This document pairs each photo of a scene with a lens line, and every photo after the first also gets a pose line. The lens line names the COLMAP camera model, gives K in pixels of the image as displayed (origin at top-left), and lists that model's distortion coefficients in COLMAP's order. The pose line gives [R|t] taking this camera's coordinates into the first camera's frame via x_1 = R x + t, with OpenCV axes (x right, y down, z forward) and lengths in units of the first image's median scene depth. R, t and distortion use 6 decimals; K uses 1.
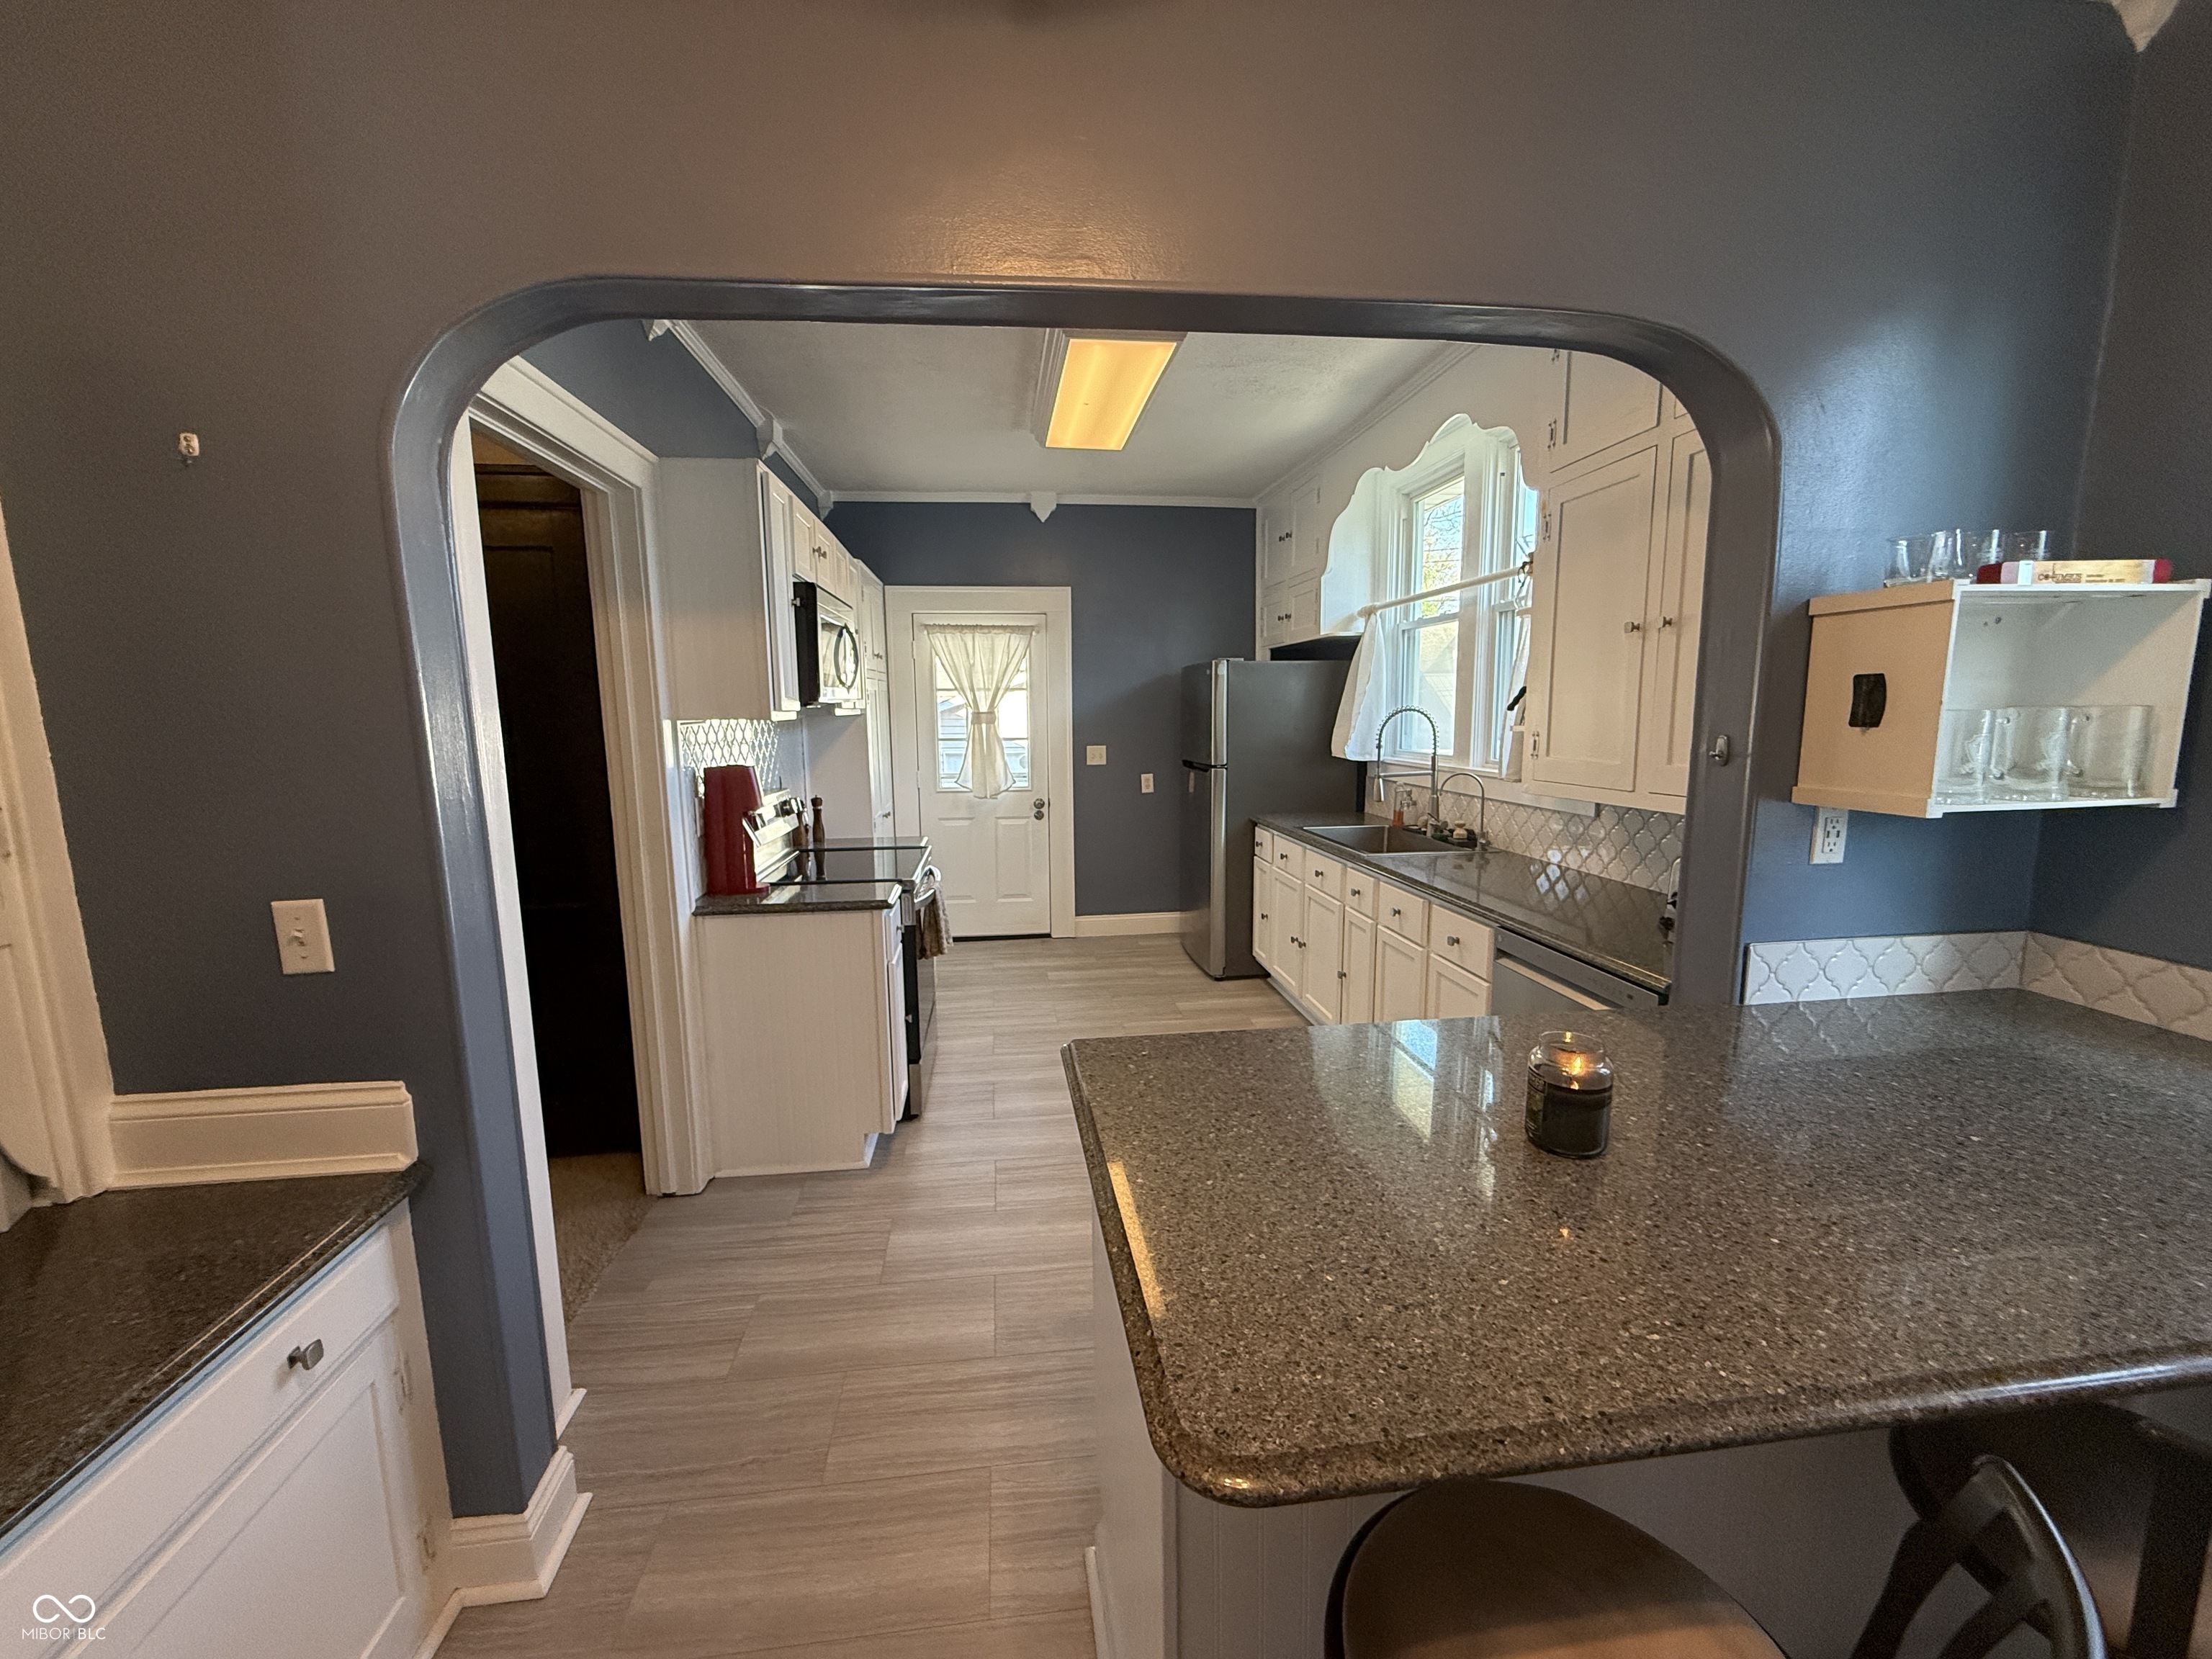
lens RADIAL K [[878.6, 0, 1099.1], [0, 878.6, 833.5], [0, 0, 1]] dist [0.000510, -0.000740]
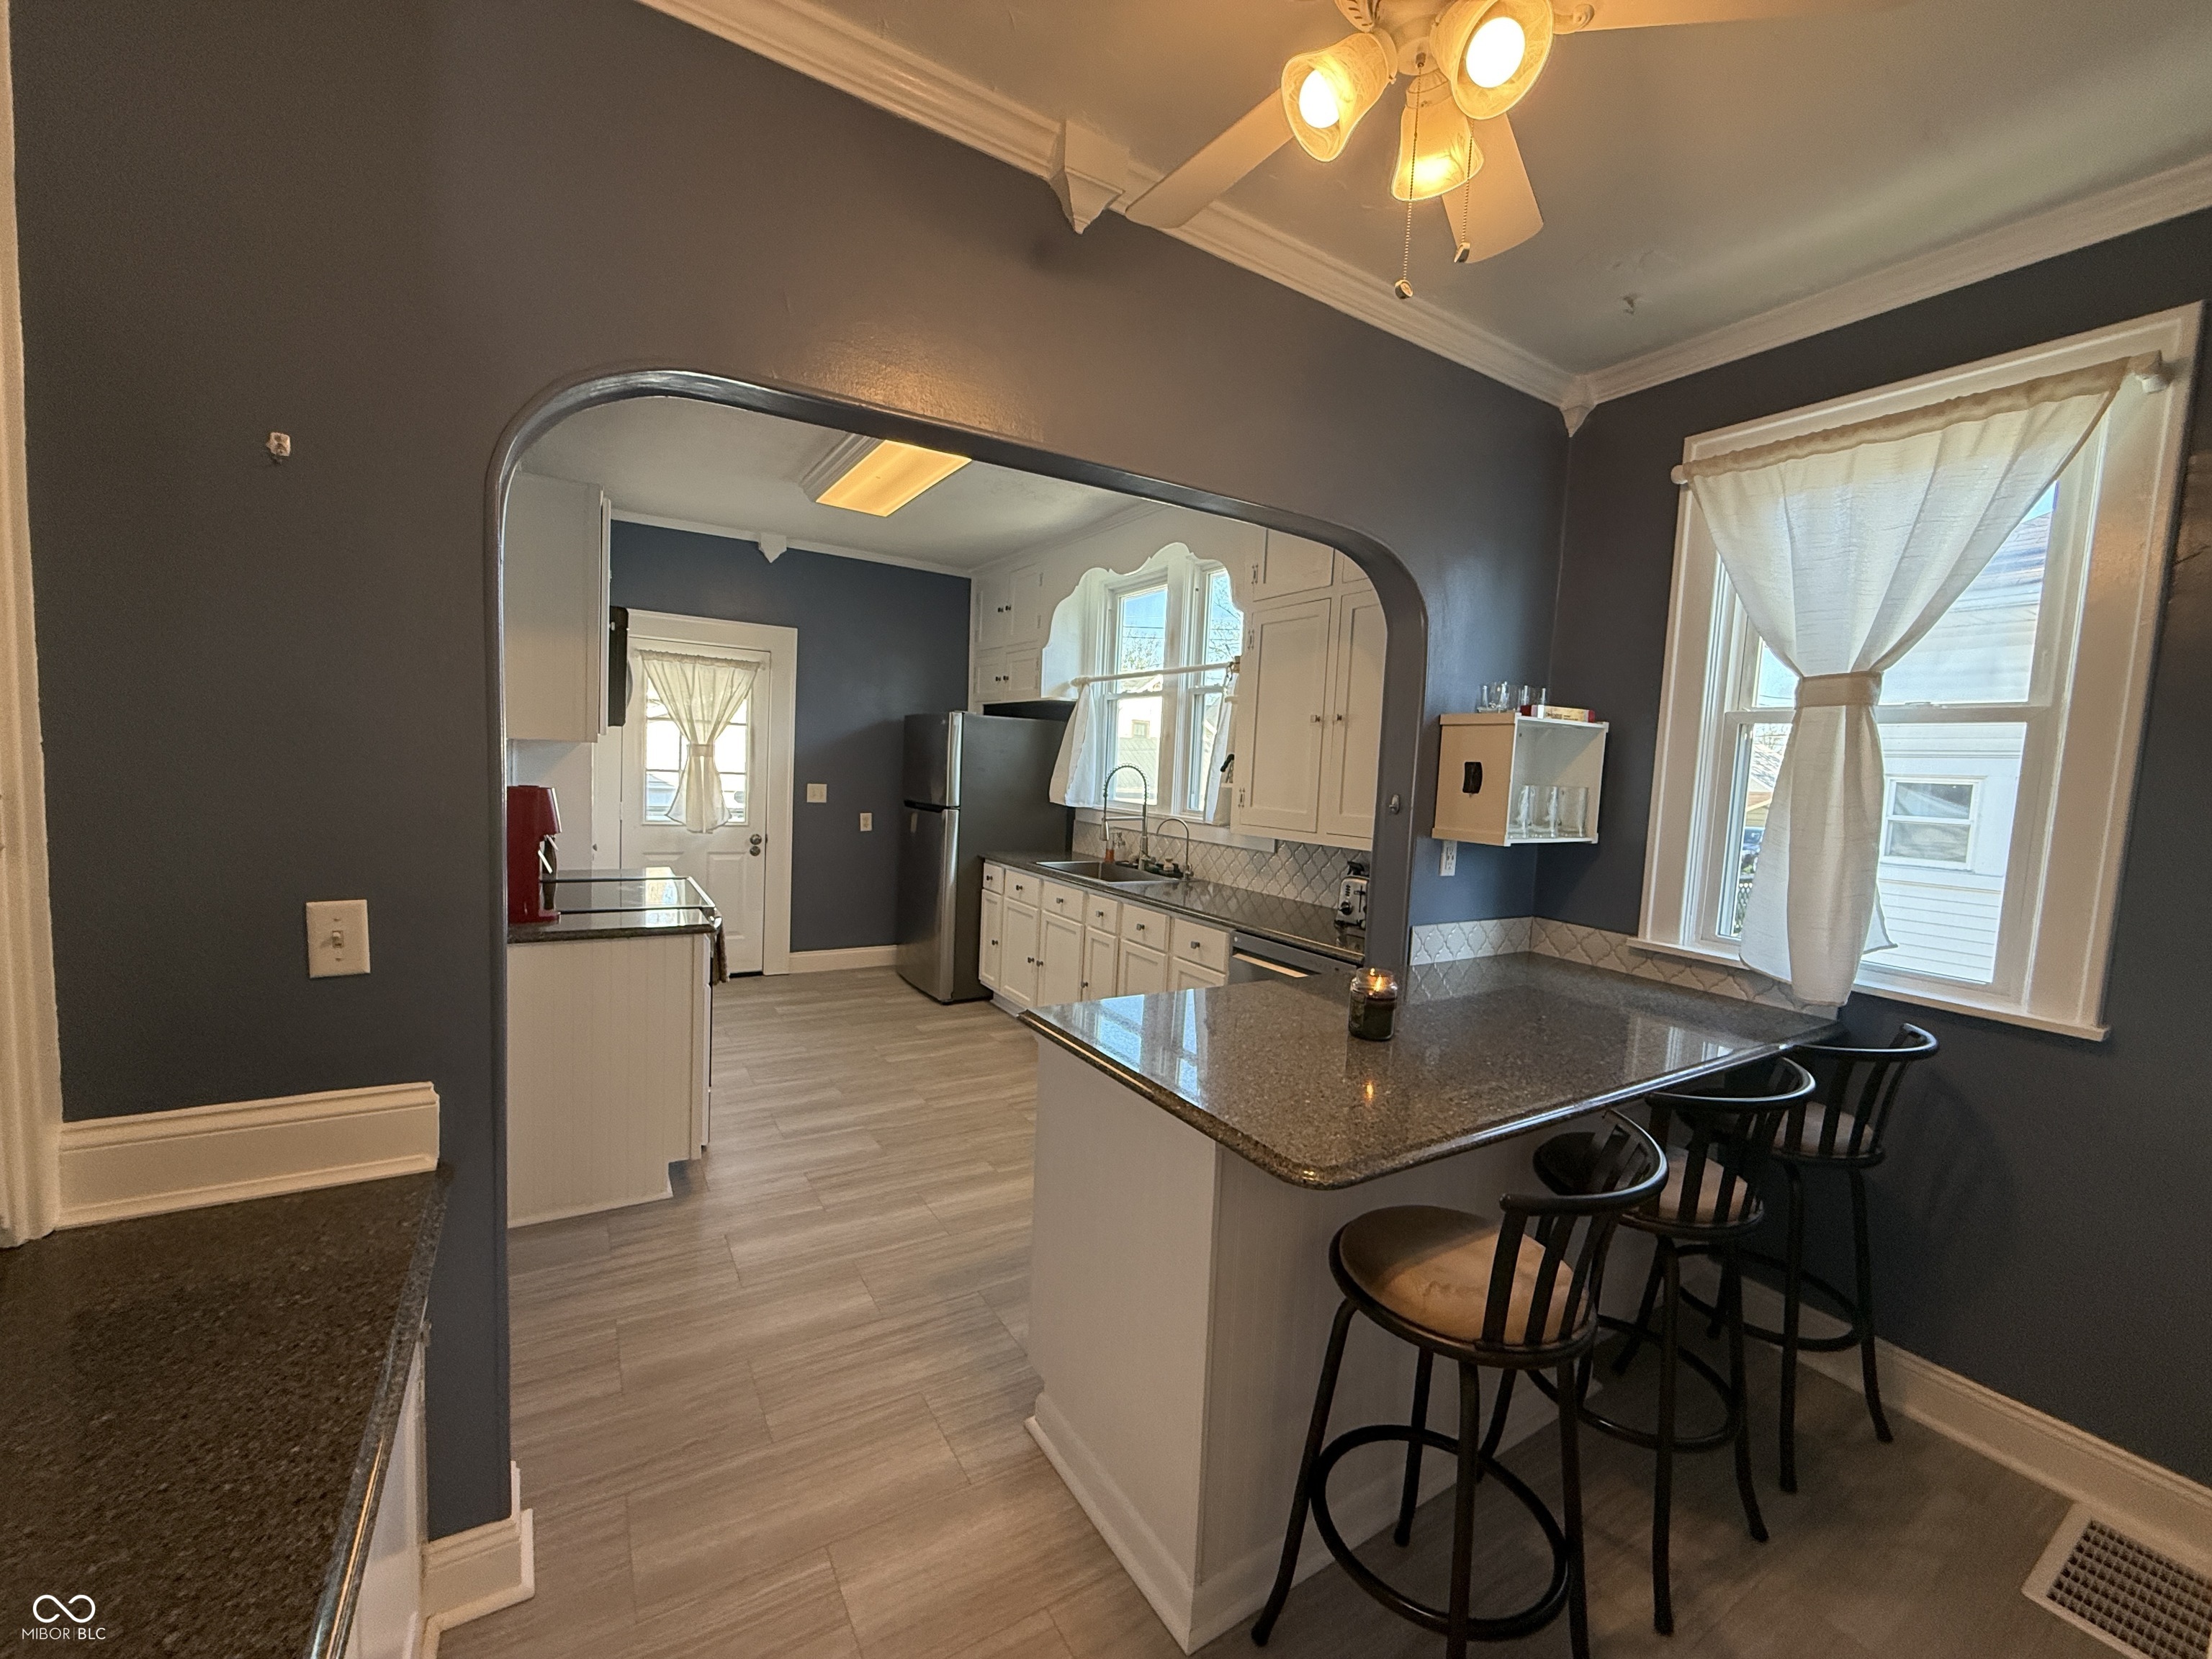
lens RADIAL K [[878.6, 0, 1098.4], [0, 878.6, 833.3], [0, 0, 1]] dist [0.000510, -0.000740]
pose [[0.908677, 0.022461, 0.416895, -0.204081], [0.000108, 0.998539, -0.054033, 0.020024], [-0.417500, 0.049144, 0.907347, -0.097941]]
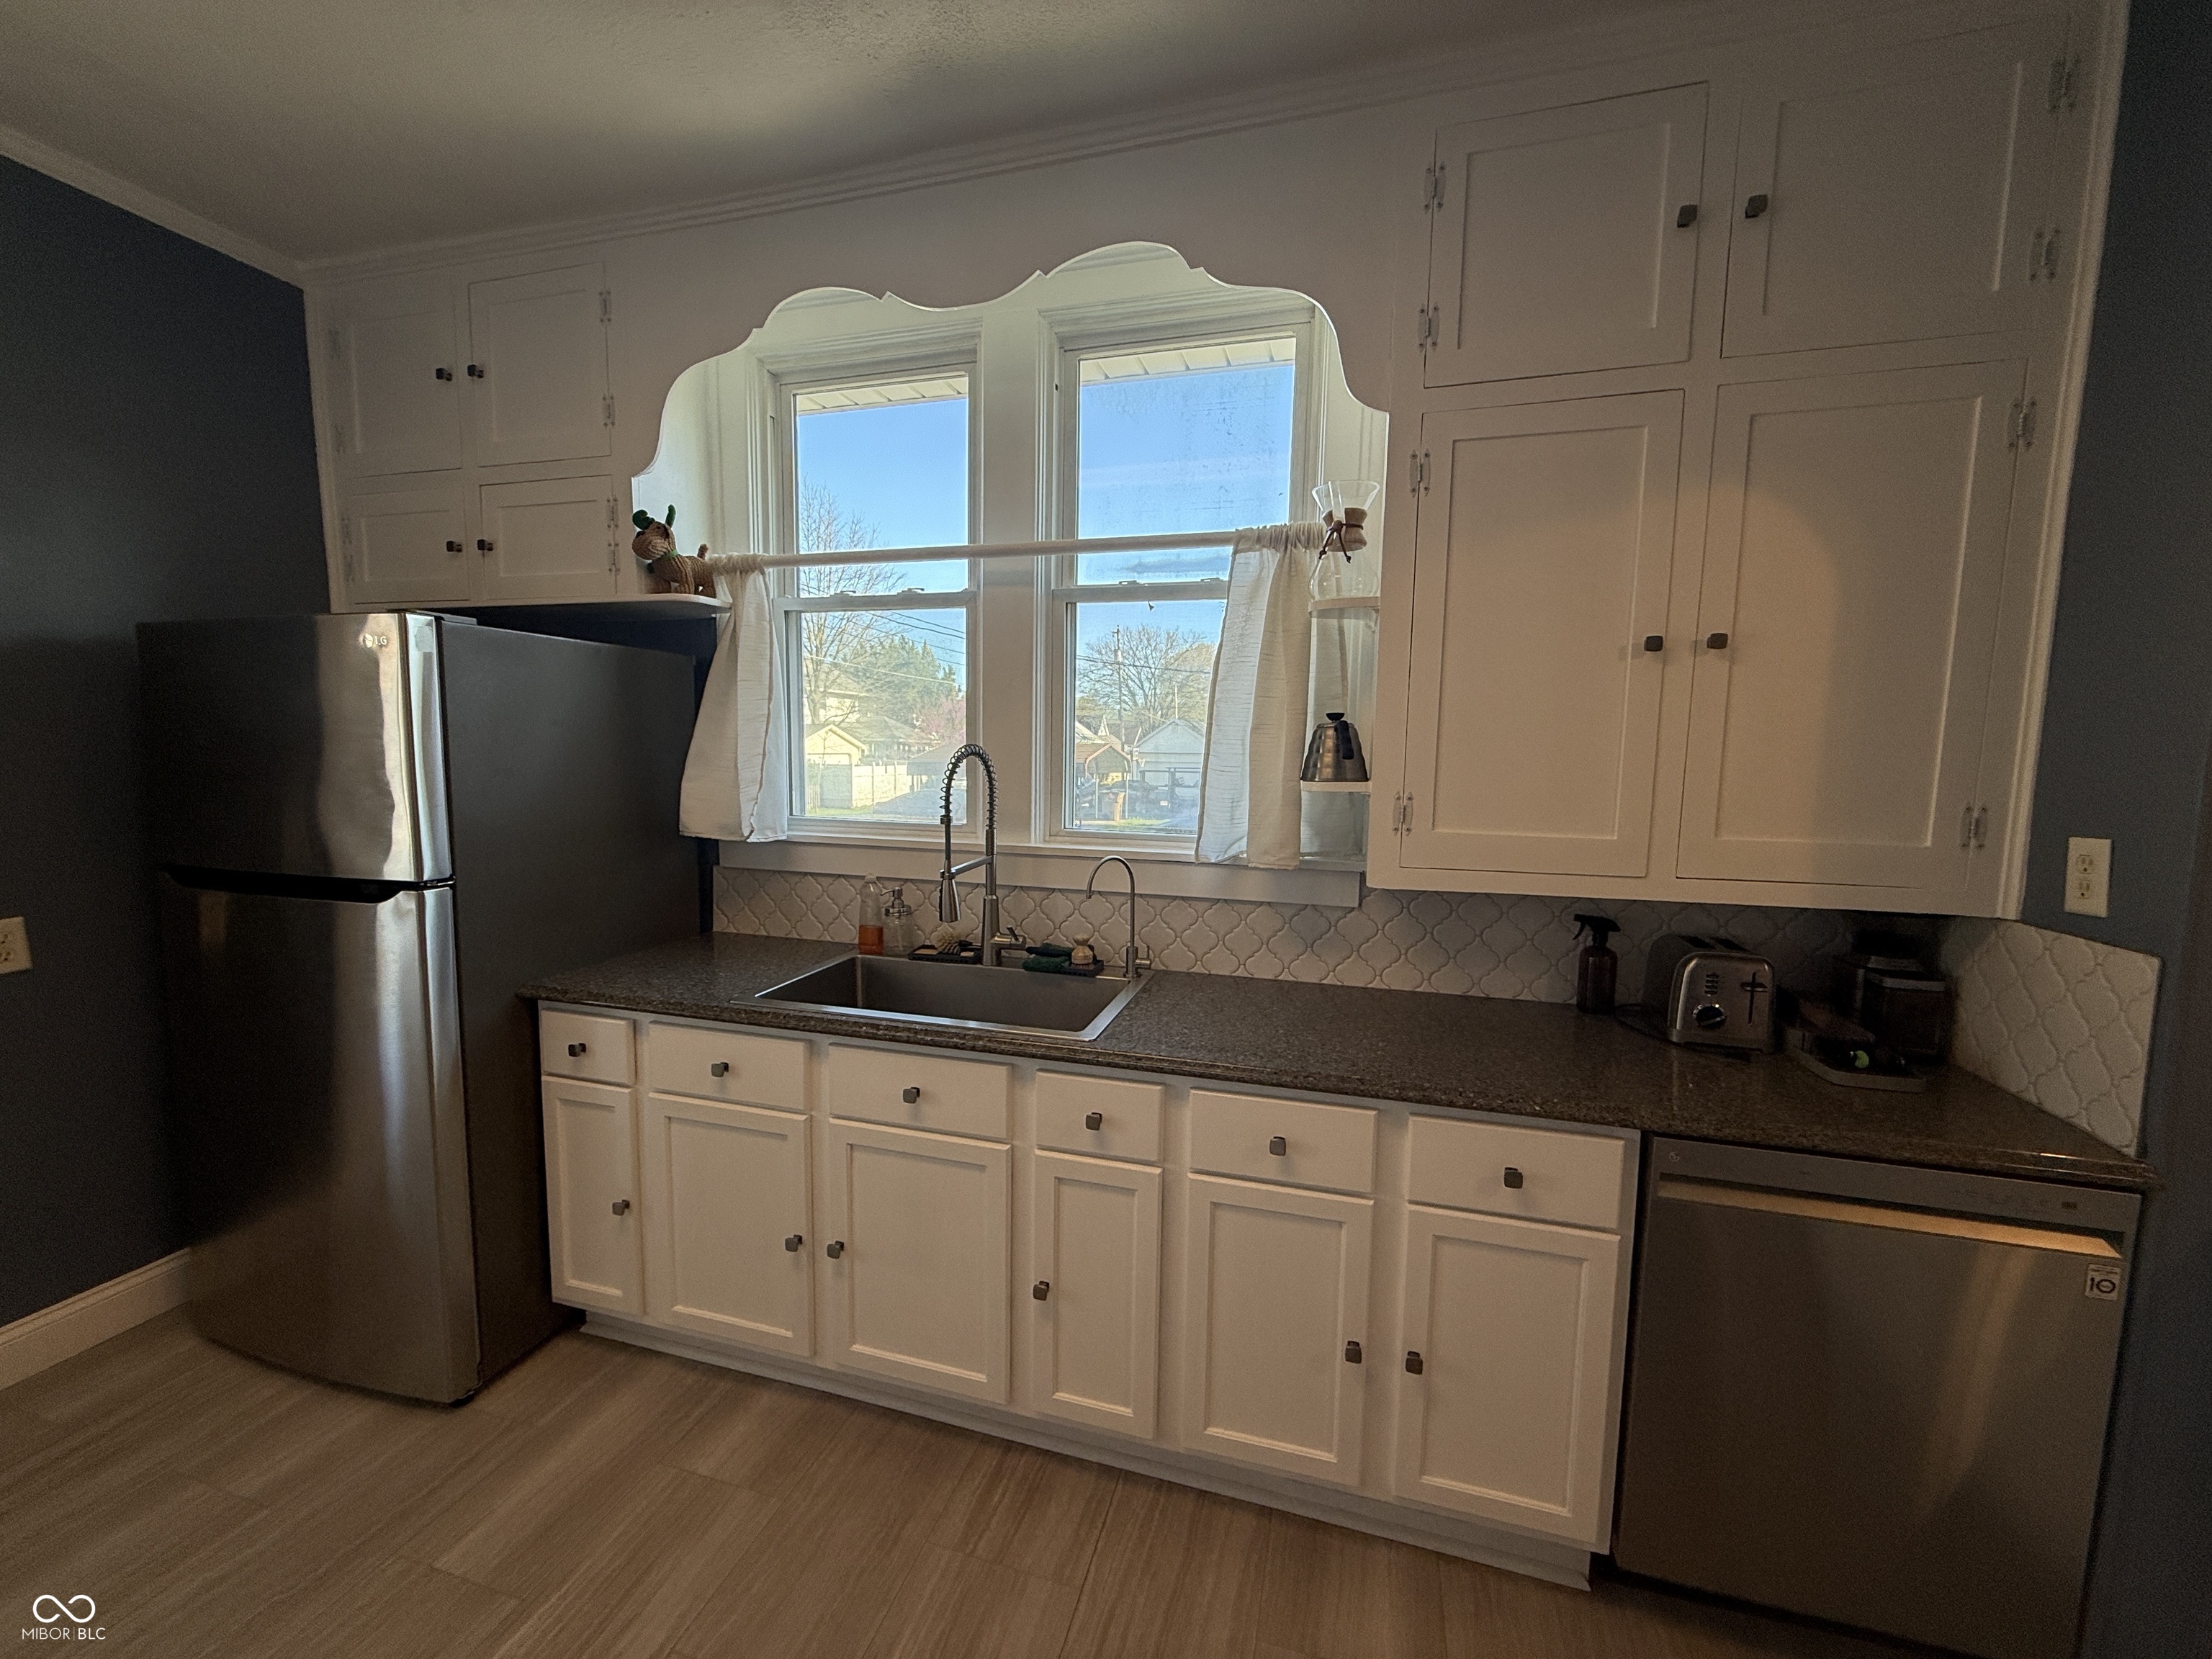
lens RADIAL K [[878.6, 0, 1098.8], [0, 878.6, 832.0], [0, 0, 1]] dist [0.000510, -0.000740]
pose [[0.393573, -0.073890, 0.916319, -0.138143], [0.111443, 0.993248, 0.032227, -0.103287], [-0.912513, 0.089433, 0.399151, 0.739203]]
